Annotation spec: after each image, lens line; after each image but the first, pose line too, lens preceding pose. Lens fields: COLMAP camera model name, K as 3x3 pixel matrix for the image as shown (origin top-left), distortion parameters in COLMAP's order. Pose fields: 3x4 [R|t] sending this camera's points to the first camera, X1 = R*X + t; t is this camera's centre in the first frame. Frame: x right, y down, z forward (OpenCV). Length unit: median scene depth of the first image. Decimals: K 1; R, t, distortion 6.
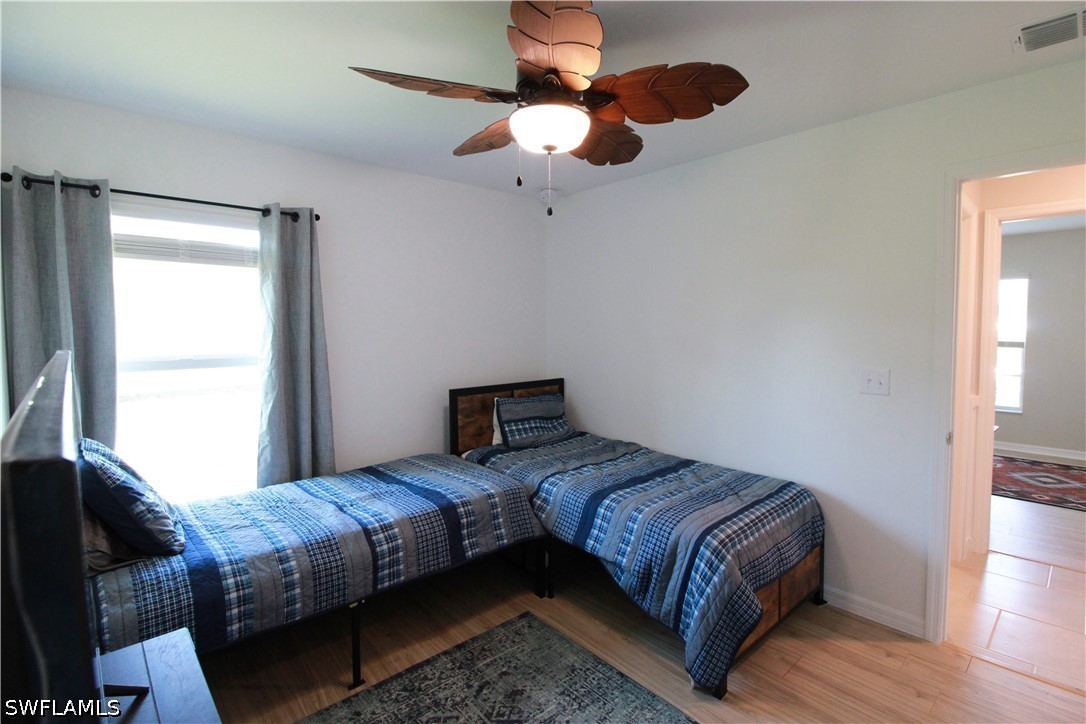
lens RADIAL K [[515.0, 0, 541.2], [0, 515.0, 357.7], [0, 0, 1]] dist [-0.000736, -0.013635]
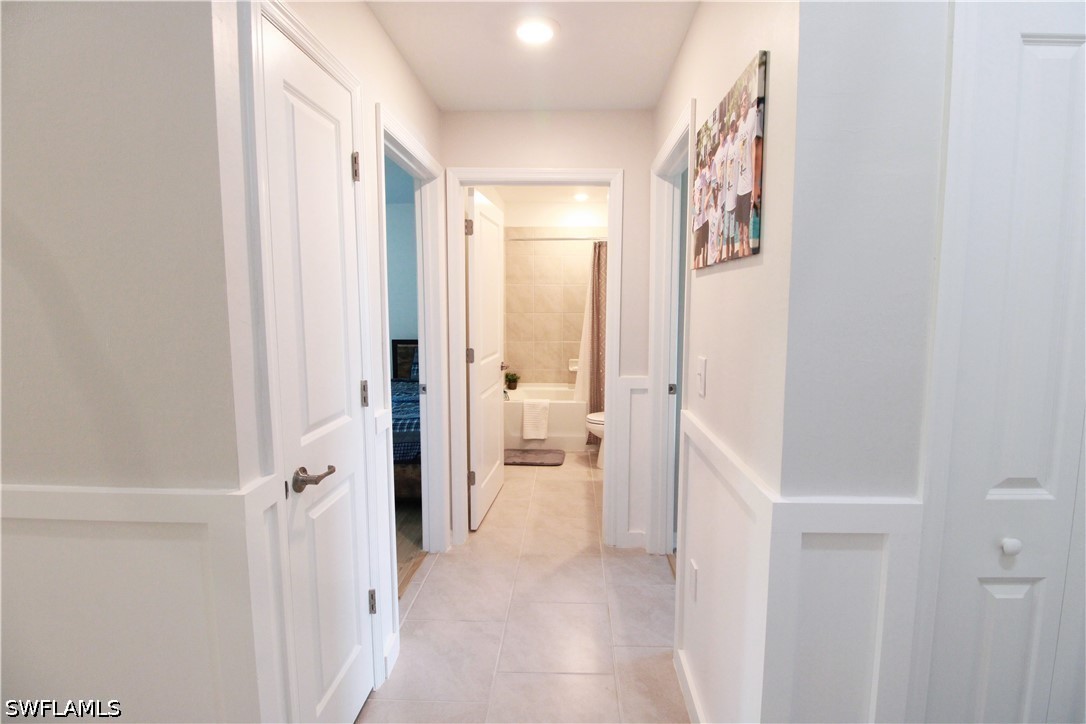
lens RADIAL K [[504.5, 0, 555.0], [0, 504.5, 352.7], [0, 0, 1]] dist [0.001286, -0.012019]
pose [[0.714373, 0.075450, -0.695686, 1.650892], [-0.045865, 0.997081, 0.061041, -0.020182], [0.698261, -0.011698, 0.715748, 0.314590]]
